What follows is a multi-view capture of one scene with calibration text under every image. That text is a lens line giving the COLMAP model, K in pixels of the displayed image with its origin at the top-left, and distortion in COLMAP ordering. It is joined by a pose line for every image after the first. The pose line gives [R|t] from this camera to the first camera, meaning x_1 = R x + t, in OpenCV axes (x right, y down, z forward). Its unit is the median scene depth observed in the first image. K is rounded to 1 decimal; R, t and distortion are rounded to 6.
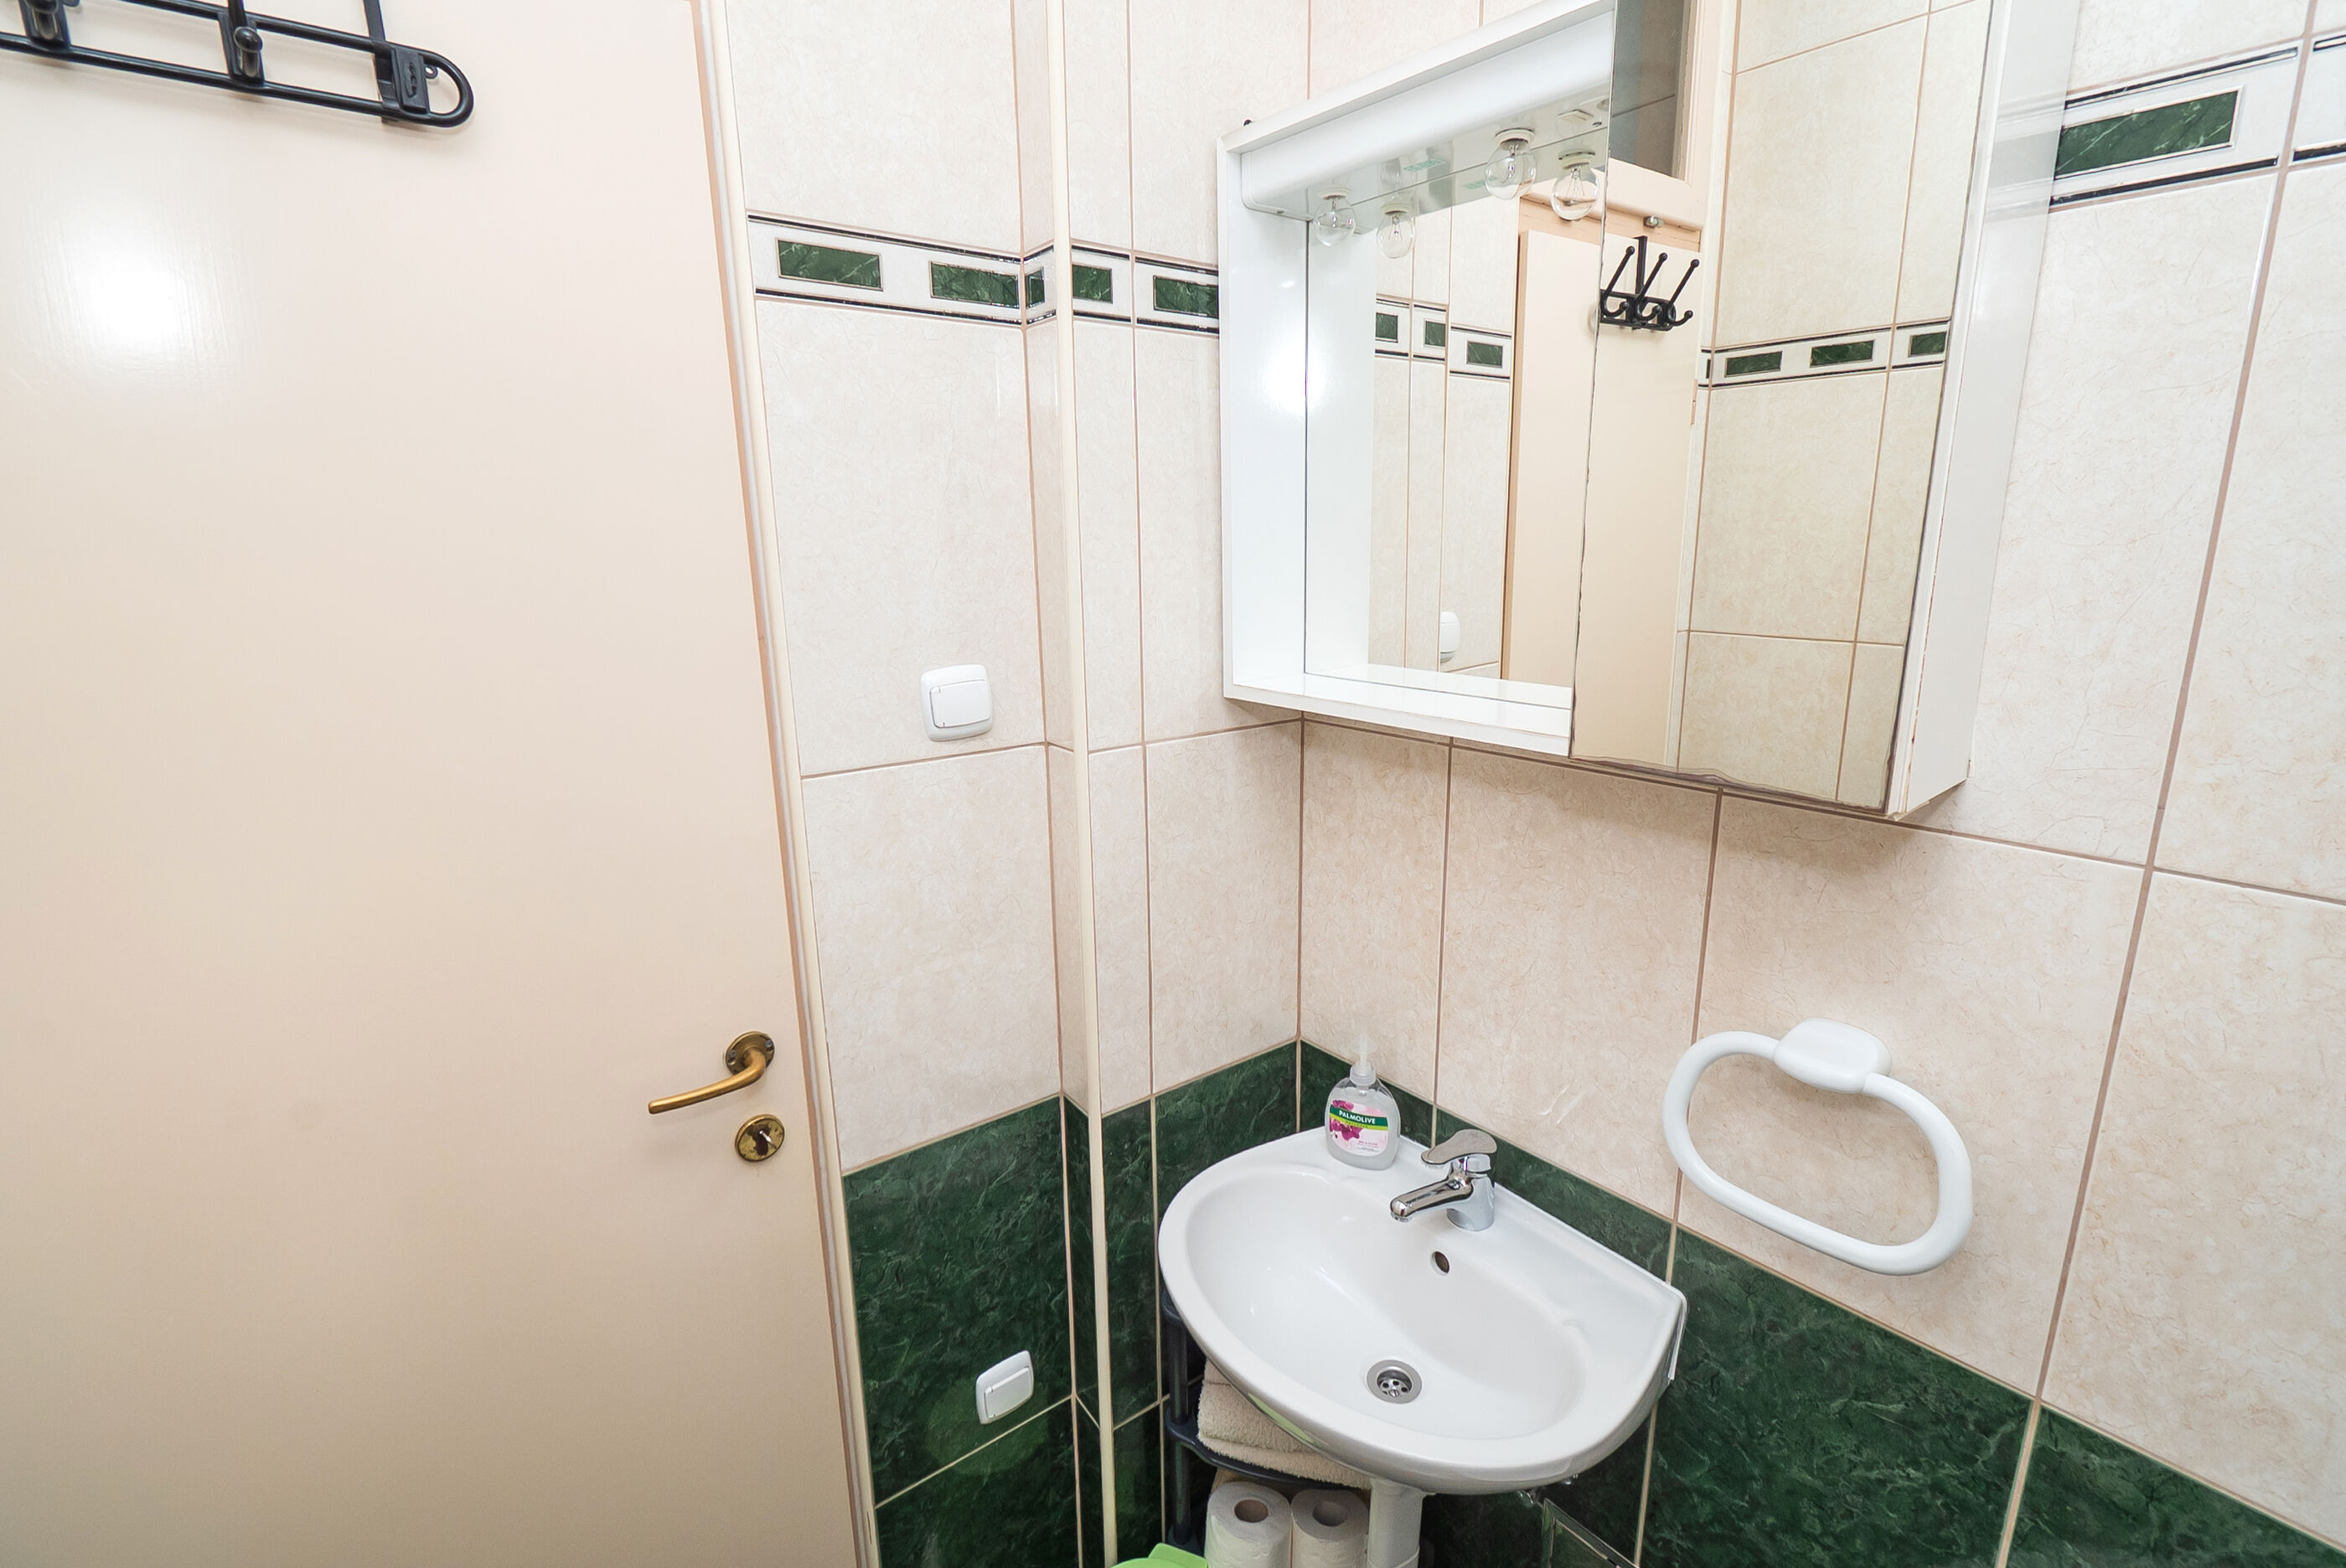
lens RADIAL K [[1095.8, 0, 1173.0], [0, 1095.8, 784.0], [0, 0, 1]] dist [-0.000461, -0.001024]
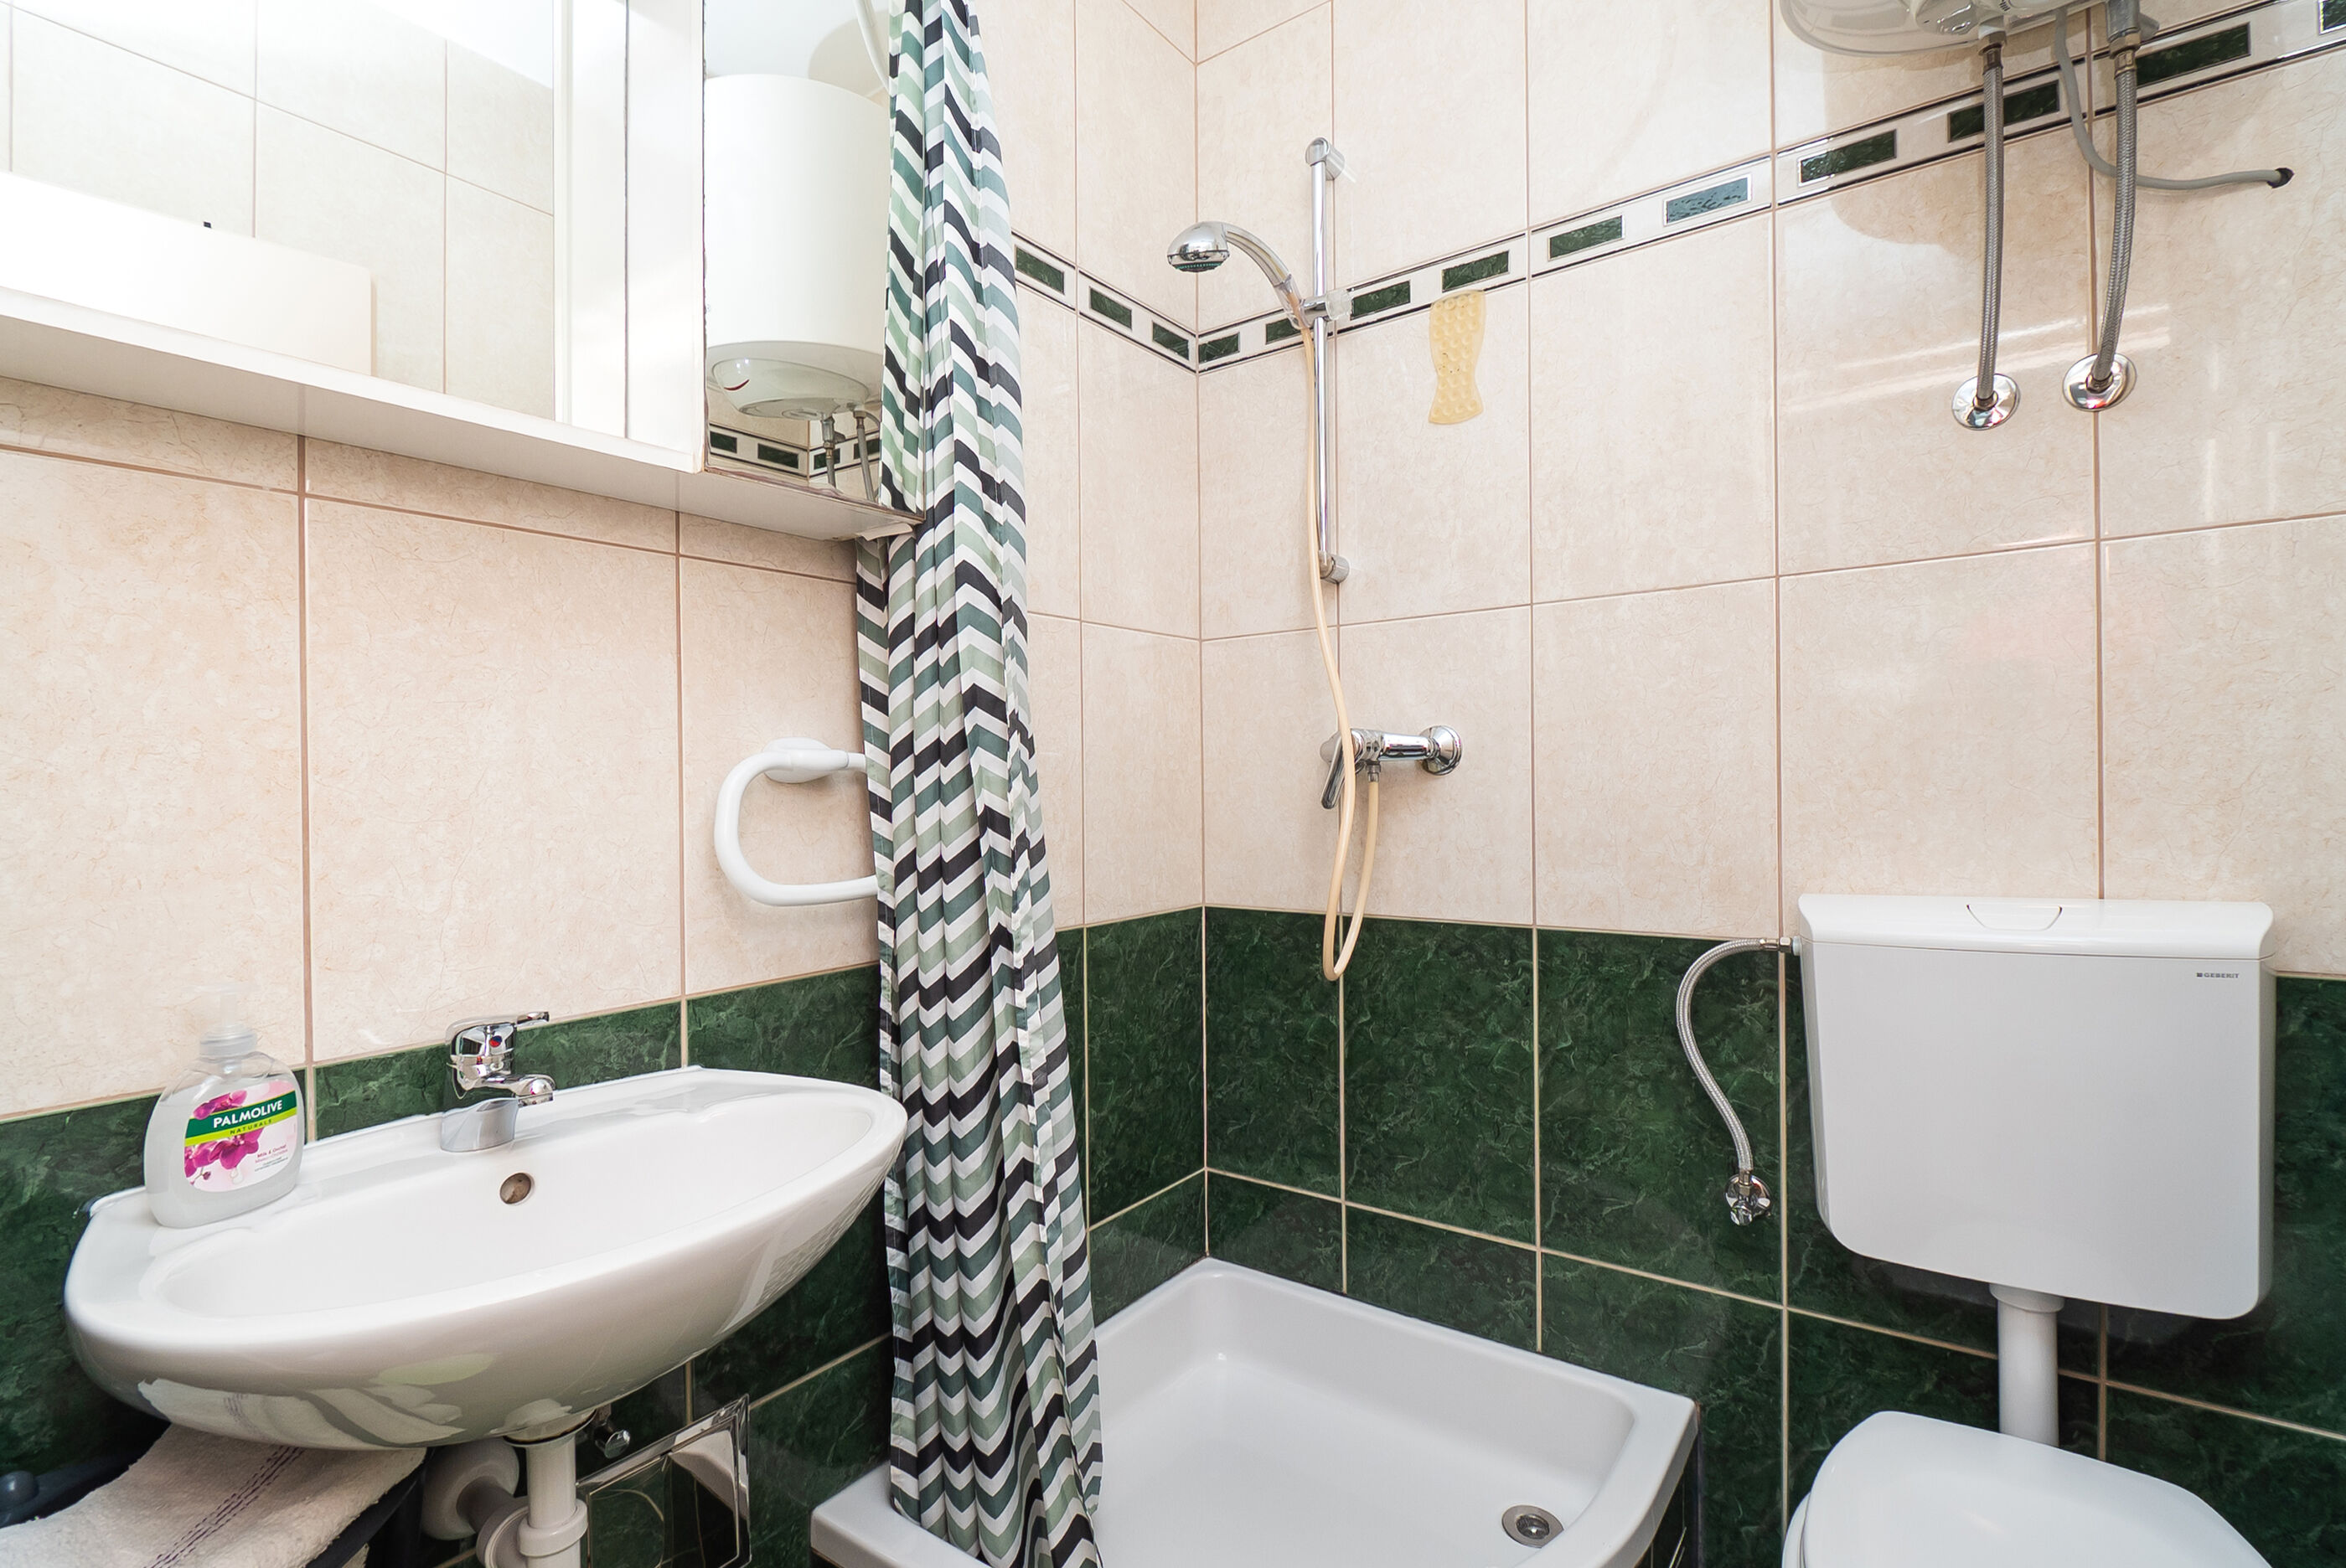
lens RADIAL K [[1063.3, 0, 1173.0], [0, 1063.3, 784.0], [0, 0, 1]] dist [0.001319, -0.010350]
pose [[-0.251788, 0.013282, 0.967691, -0.594935], [0.235757, 0.970625, 0.048020, 0.269344], [-0.938627, 0.240231, -0.247523, 0.771368]]
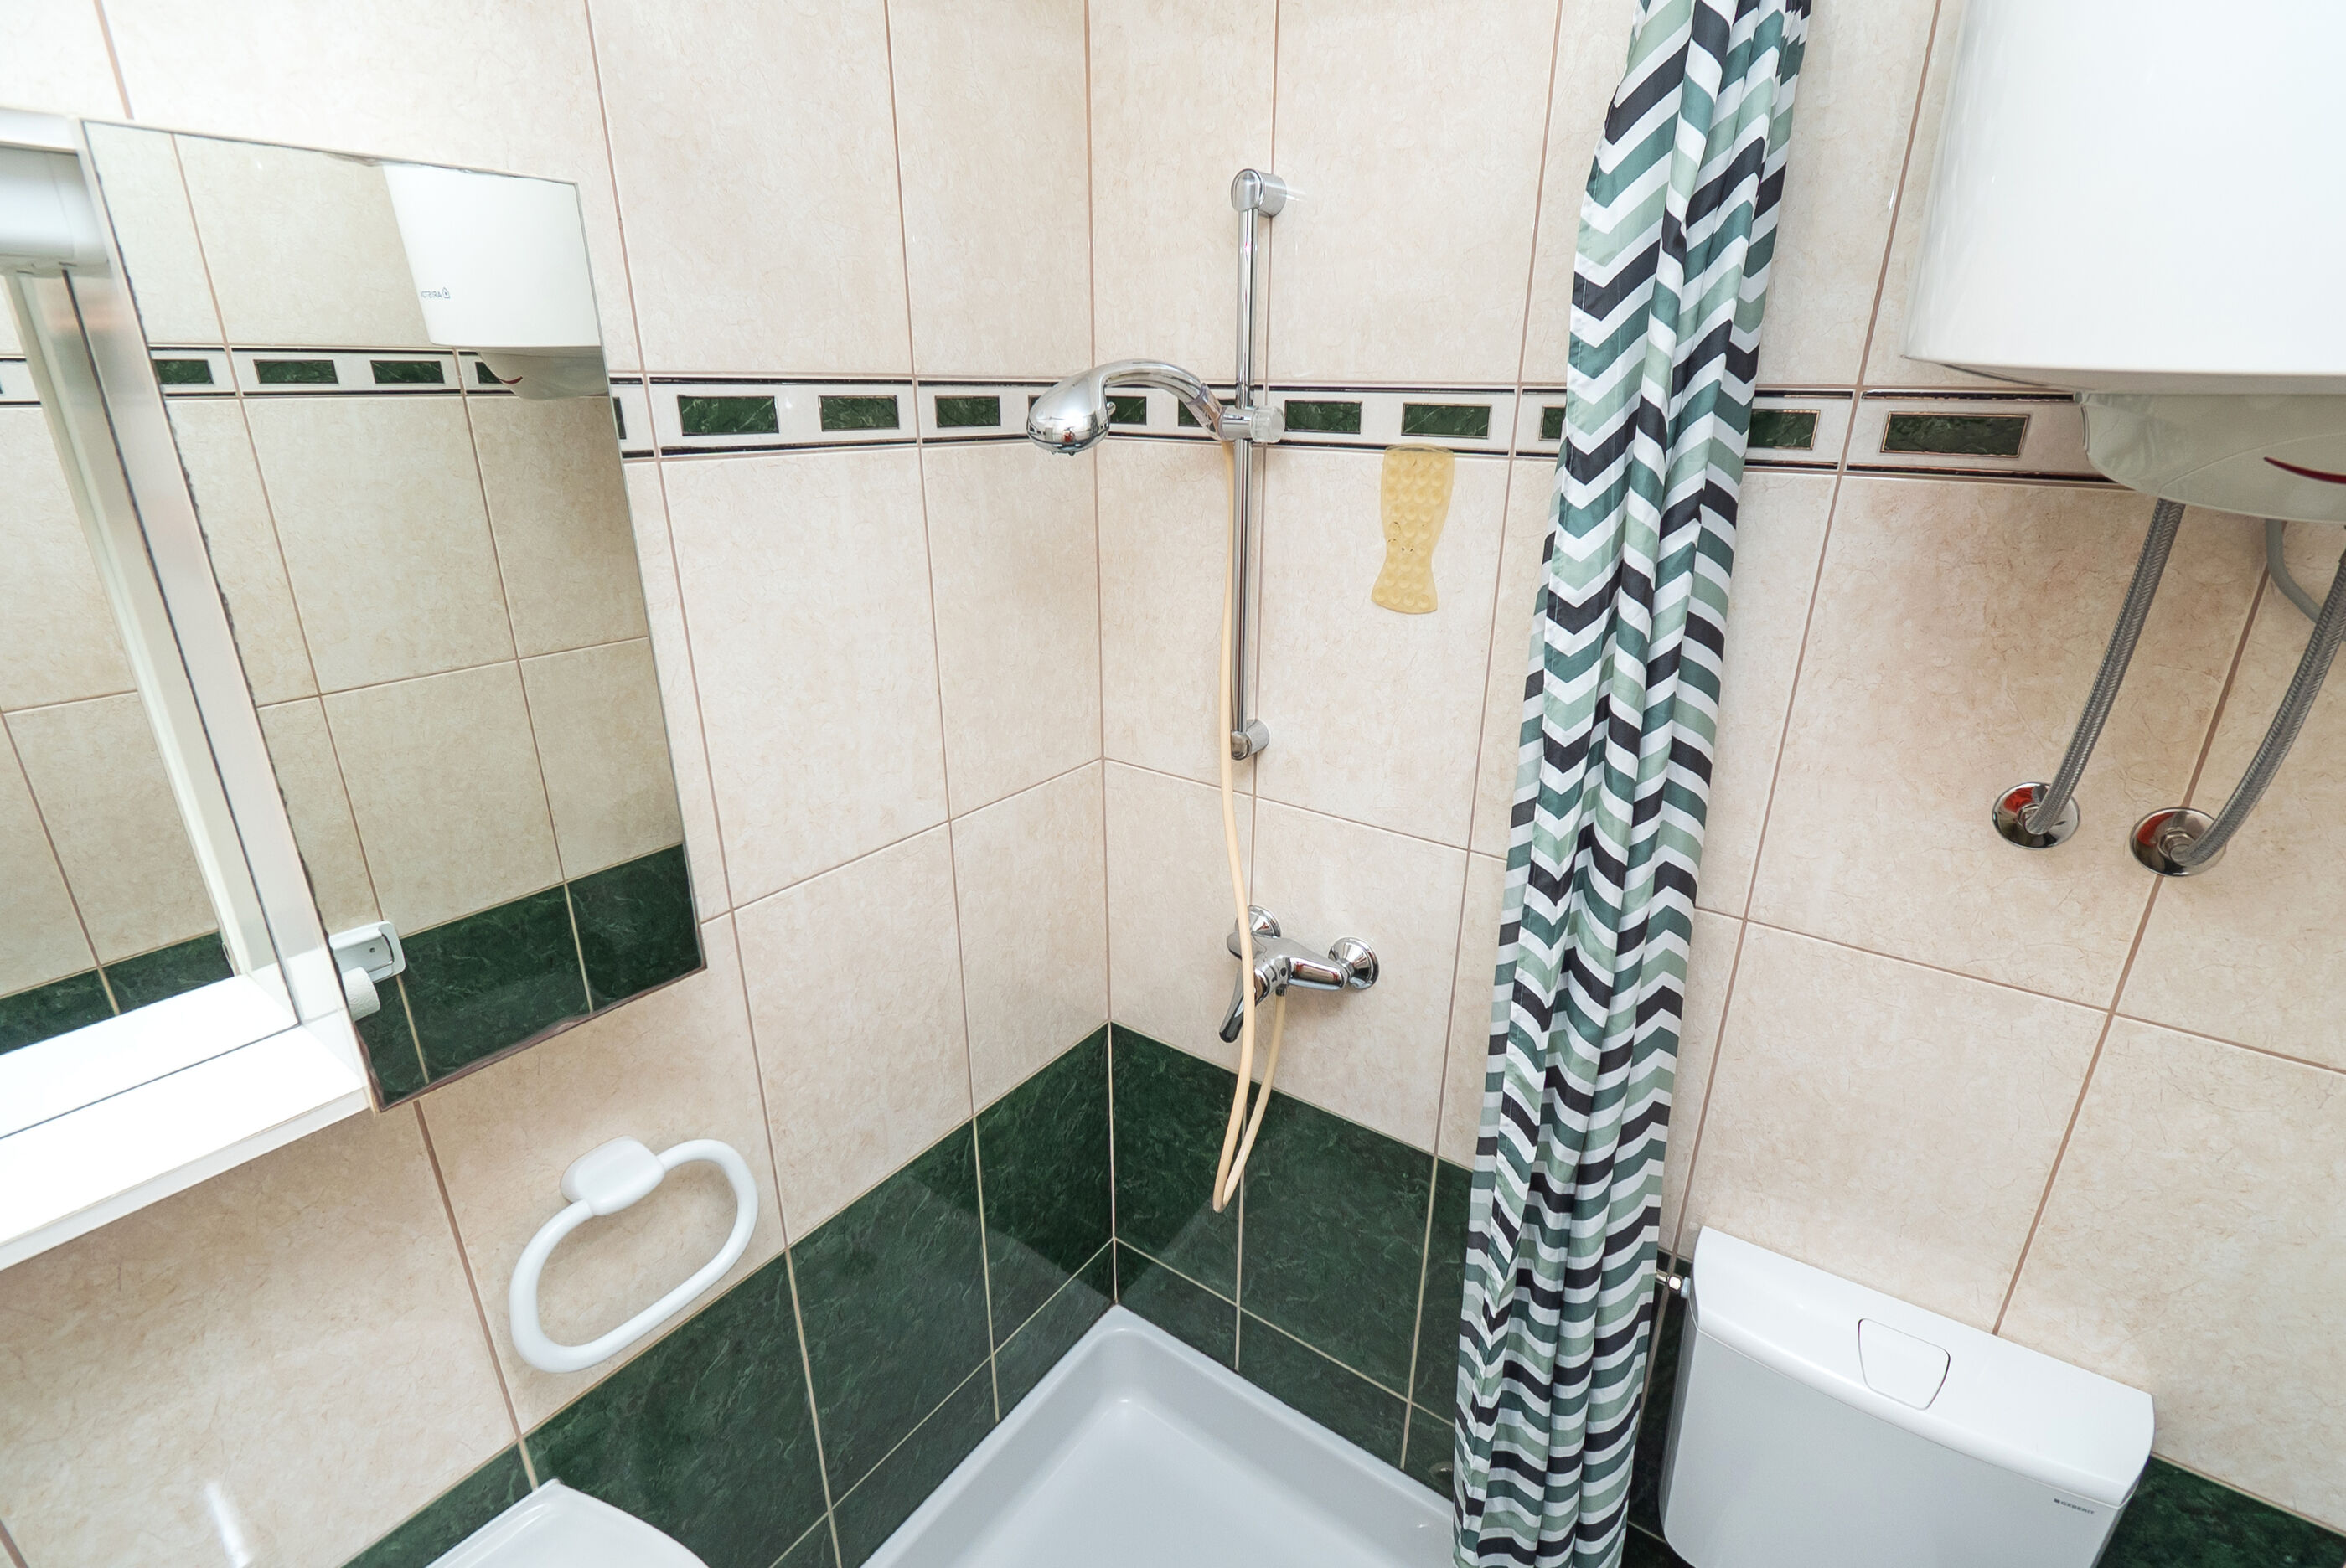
lens RADIAL K [[1064.1, 0, 1180.7], [0, 1064.1, 776.5], [0, 0, 1]] dist [-0.005432, -0.006888]
pose [[-0.274078, -0.323990, 0.905490, -0.352539], [0.221268, 0.895040, 0.387225, -0.349554], [-0.935907, 0.306486, -0.173623, 0.437533]]
